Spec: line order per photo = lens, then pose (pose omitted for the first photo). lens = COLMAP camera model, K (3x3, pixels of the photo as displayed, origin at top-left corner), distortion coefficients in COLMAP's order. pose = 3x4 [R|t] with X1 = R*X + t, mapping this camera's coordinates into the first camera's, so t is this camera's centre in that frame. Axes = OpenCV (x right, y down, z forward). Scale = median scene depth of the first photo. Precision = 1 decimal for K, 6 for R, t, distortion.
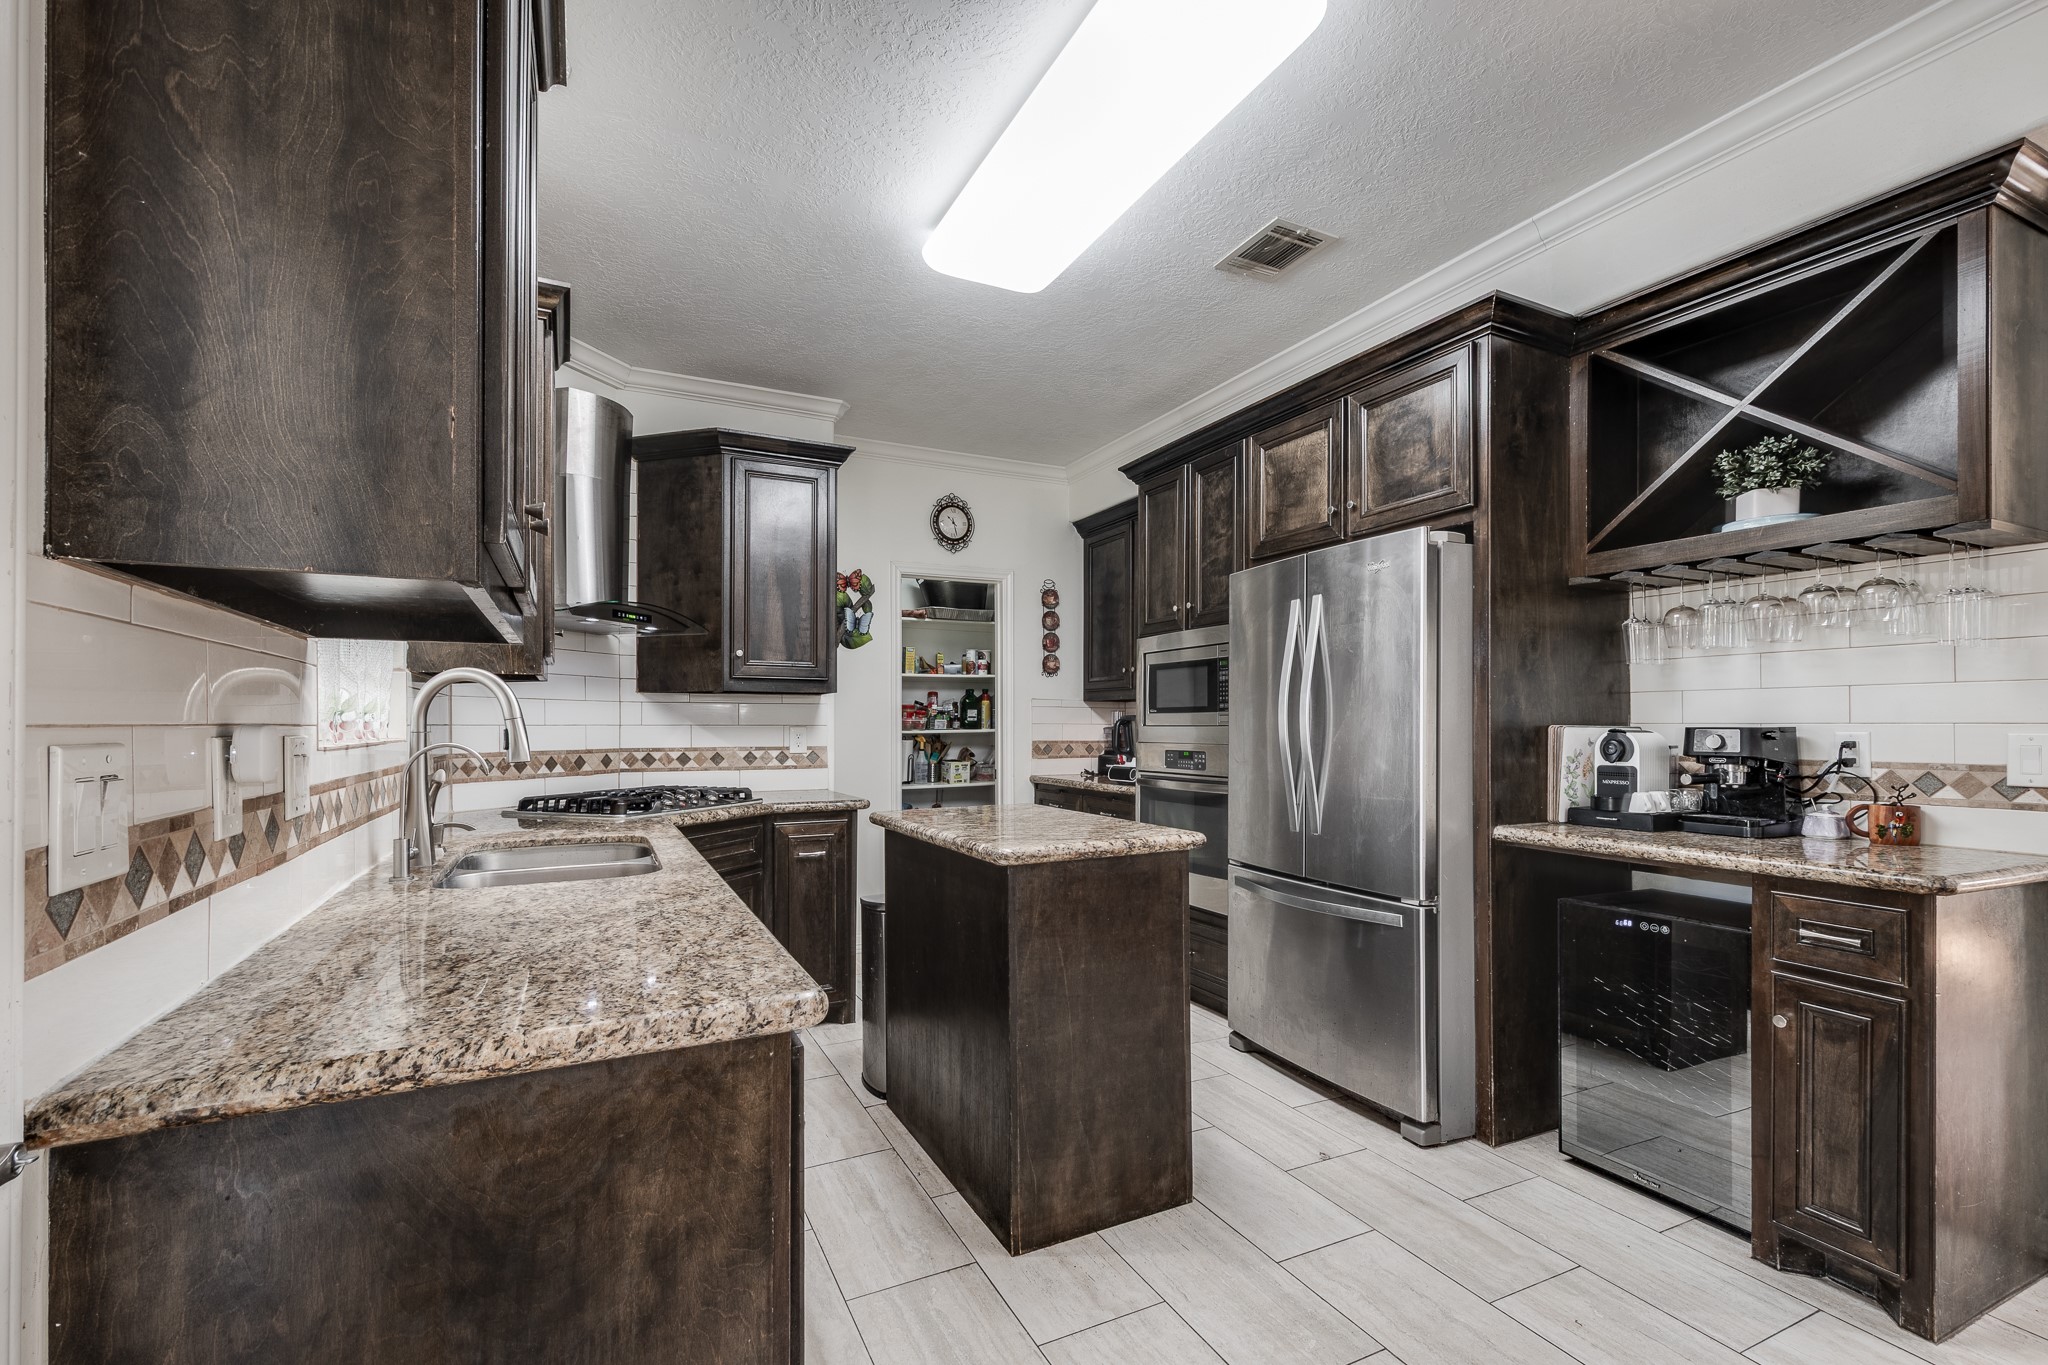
lens RADIAL K [[900.3, 0, 1021.4], [0, 900.3, 714.8], [0, 0, 1]] dist [0.005696, -0.002528]
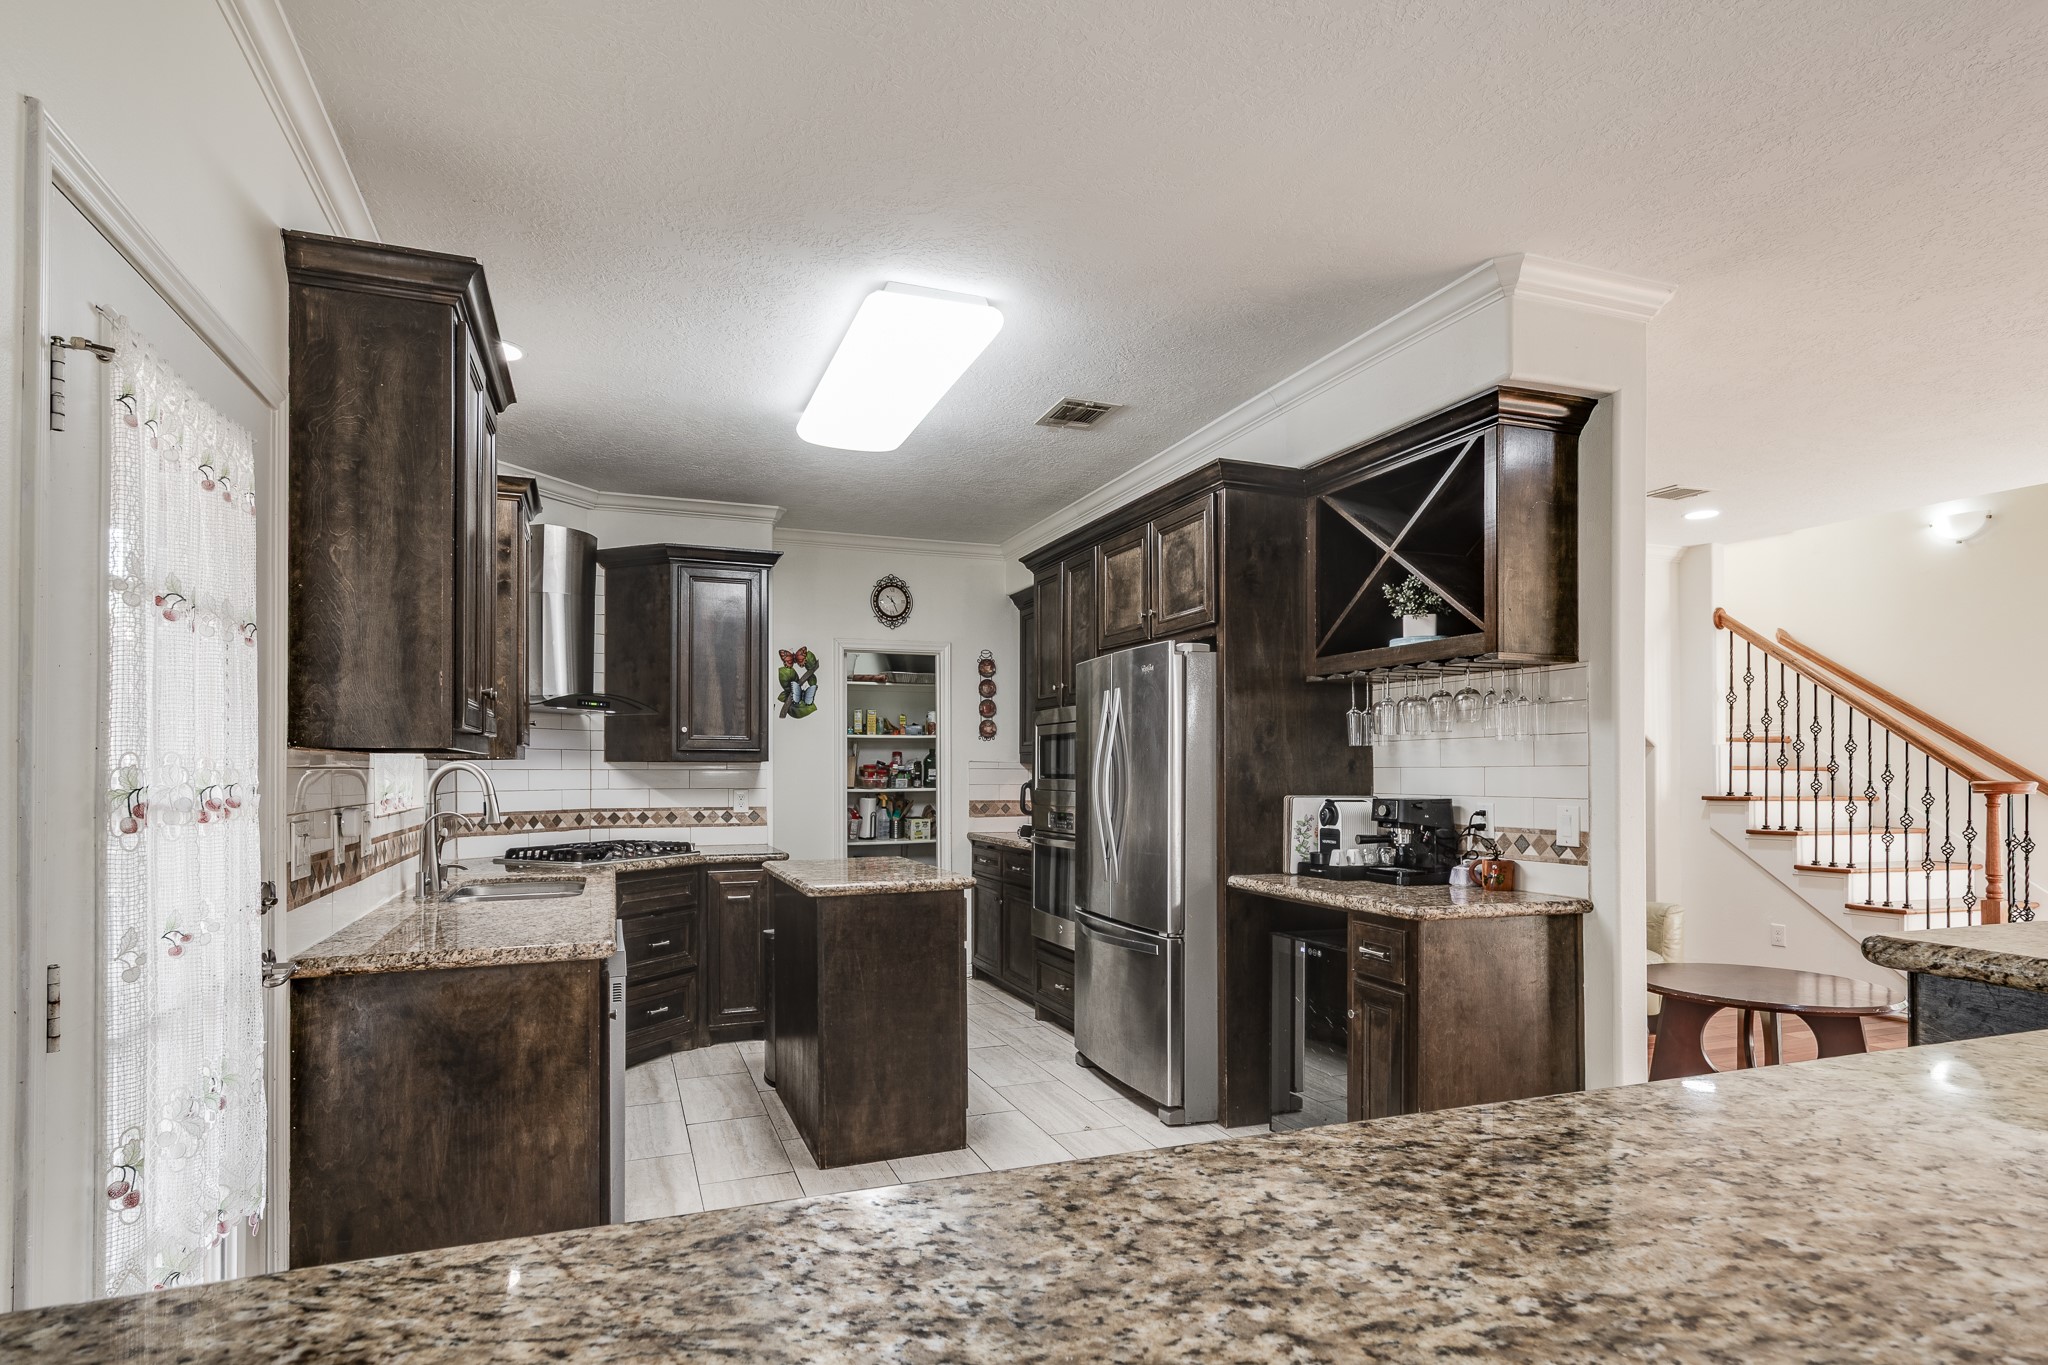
lens RADIAL K [[1050.0, 0, 991.4], [0, 1050.0, 758.1], [0, 0, 1]] dist [-0.001079, 0.000939]
pose [[0.994581, -0.002277, -0.103938, 0.373085], [0.002136, 0.999997, -0.001466, -0.043380], [0.103941, 0.001236, 0.994583, -0.541898]]
